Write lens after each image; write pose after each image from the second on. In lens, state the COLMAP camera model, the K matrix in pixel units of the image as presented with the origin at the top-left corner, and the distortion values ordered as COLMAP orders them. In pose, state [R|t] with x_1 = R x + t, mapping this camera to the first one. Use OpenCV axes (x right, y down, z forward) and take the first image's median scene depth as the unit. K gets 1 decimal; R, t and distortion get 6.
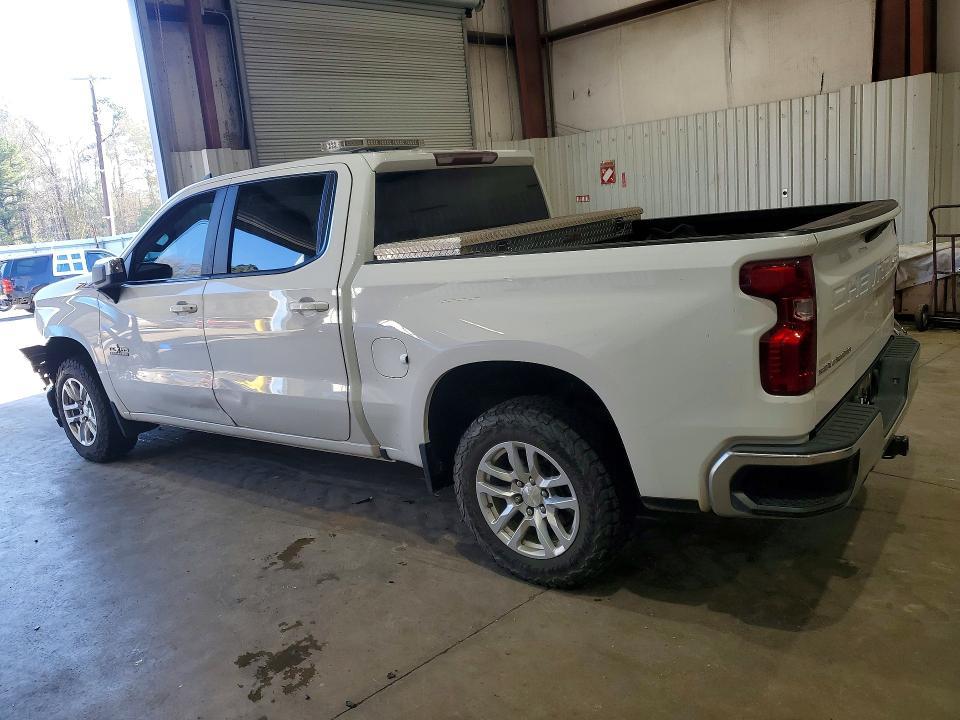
lens RADIAL K [[736.7, 0, 479.7], [0, 736.7, 335.5], [0, 0, 1]] dist [-0.005796, 0.000725]
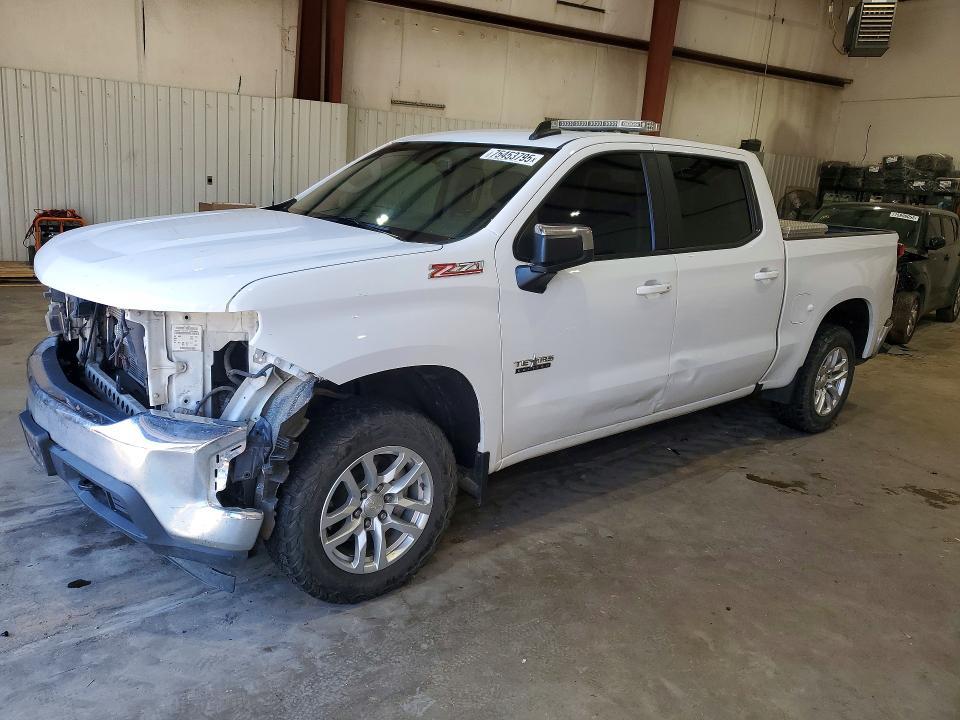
lens RADIAL K [[761.4, 0, 483.5], [0, 761.4, 362.8], [0, 0, 1]] dist [0.010897, 0.000625]
pose [[0.204495, -0.113805, 0.972229, -1.124454], [0.106004, 0.989952, 0.093583, -0.029608], [-0.973111, 0.083923, 0.214504, 0.909176]]
